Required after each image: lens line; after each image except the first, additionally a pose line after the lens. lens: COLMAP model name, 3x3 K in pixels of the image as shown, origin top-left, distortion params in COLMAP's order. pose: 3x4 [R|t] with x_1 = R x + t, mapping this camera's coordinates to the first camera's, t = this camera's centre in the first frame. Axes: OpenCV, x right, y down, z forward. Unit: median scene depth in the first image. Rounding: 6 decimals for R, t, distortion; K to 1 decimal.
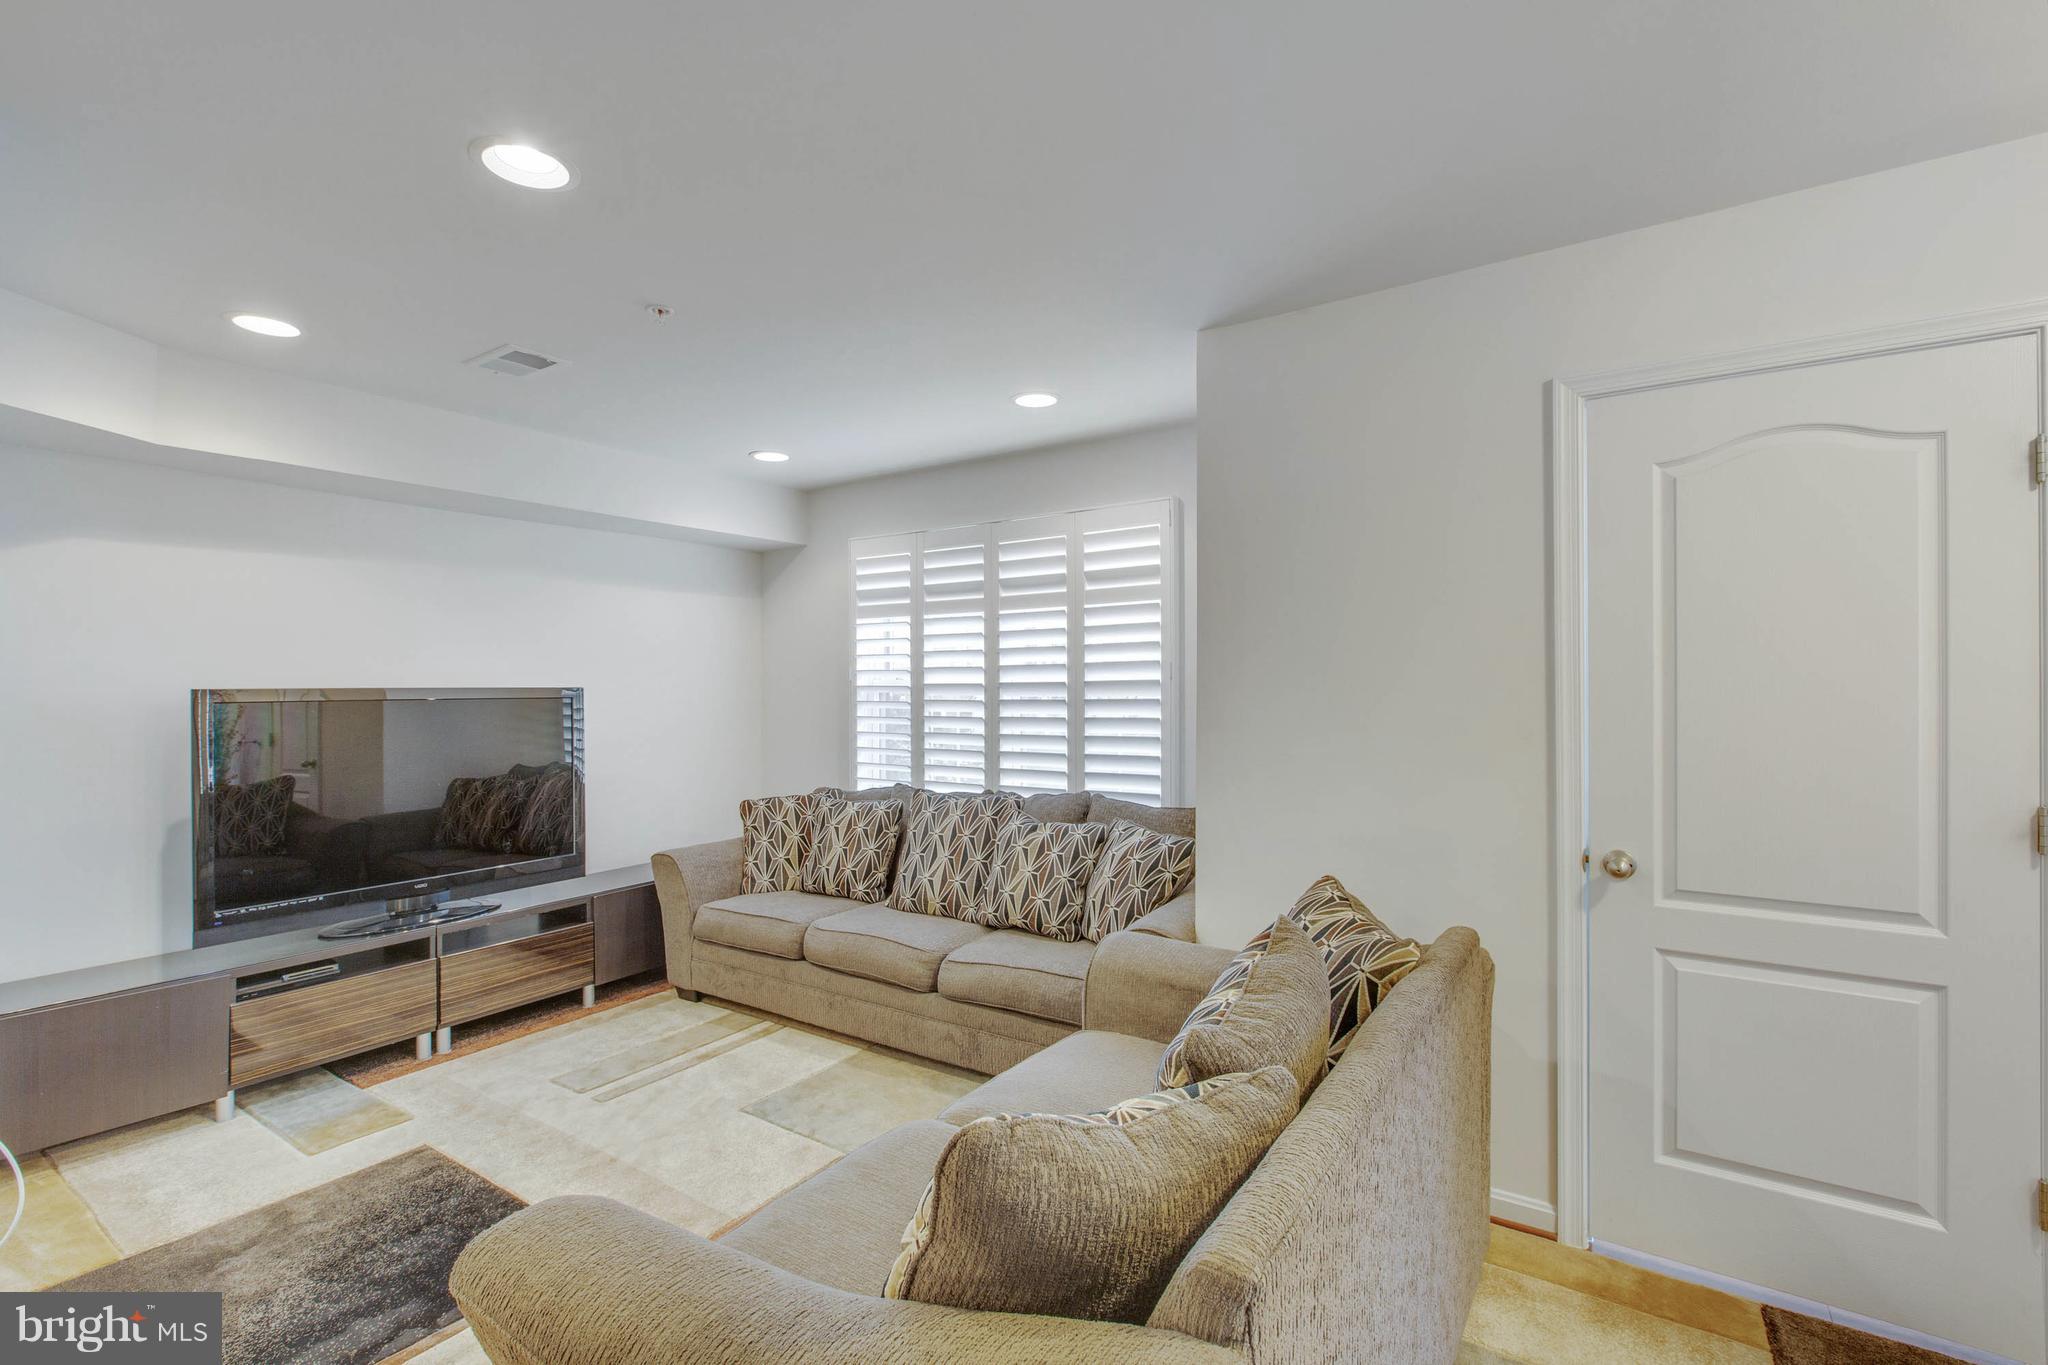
lens RADIAL K [[925.4, 0, 1028.0], [0, 925.4, 689.7], [0, 0, 1]] dist [0.010463, -0.002300]
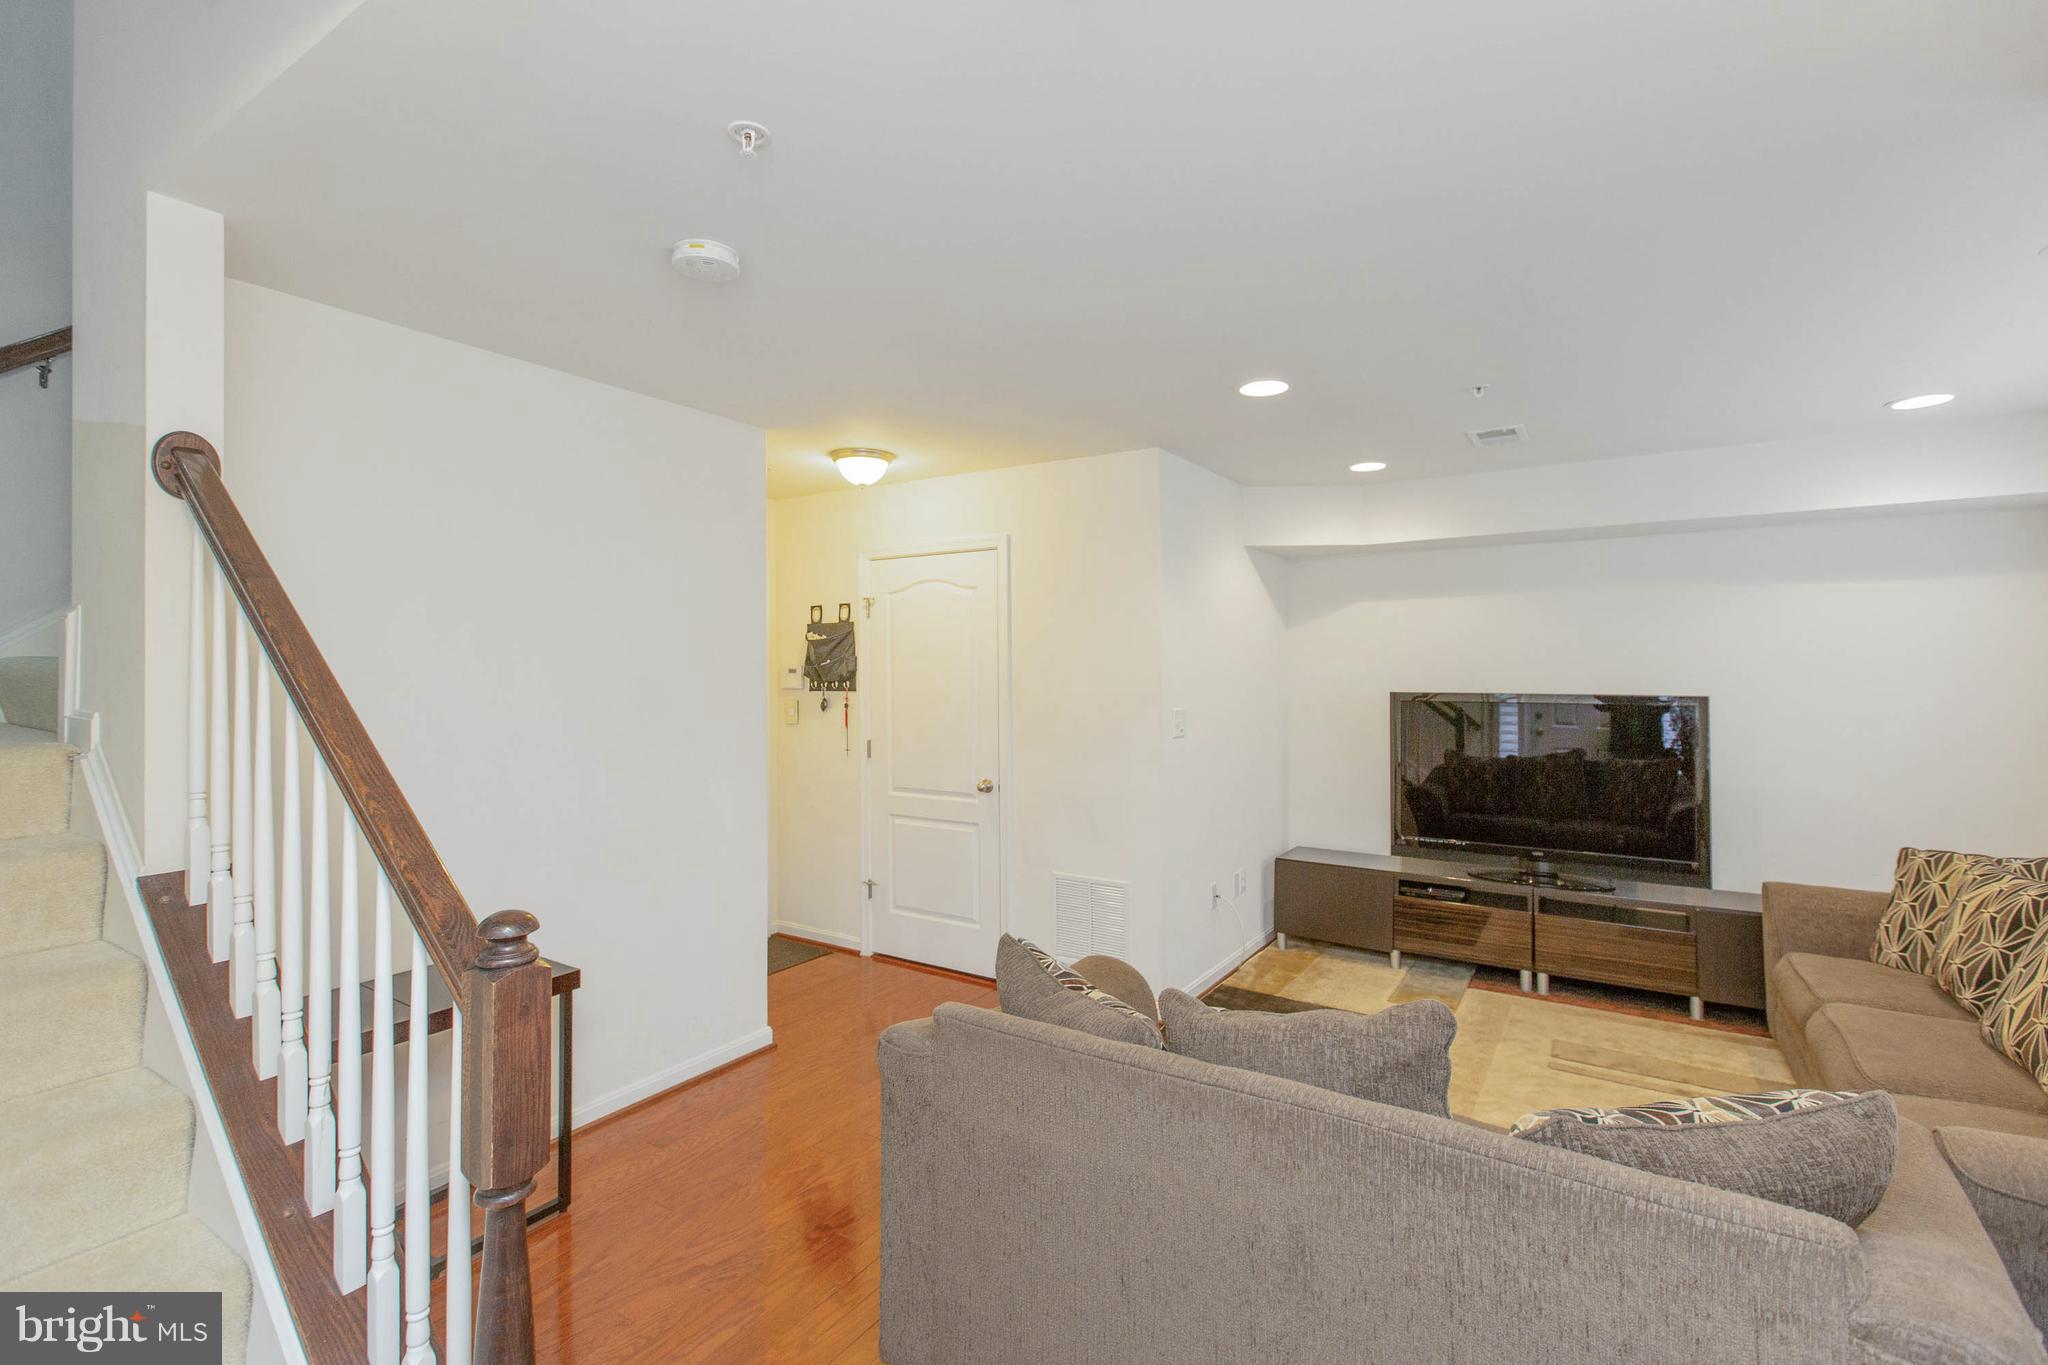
lens RADIAL K [[925.4, 0, 1027.9], [0, 925.4, 671.2], [0, 0, 1]] dist [0.010463, -0.002300]
pose [[-0.017603, 0.003099, -0.999840, 0.587389], [-0.000555, 0.999995, 0.003109, -0.036597], [0.999845, 0.000610, -0.017601, 0.330927]]
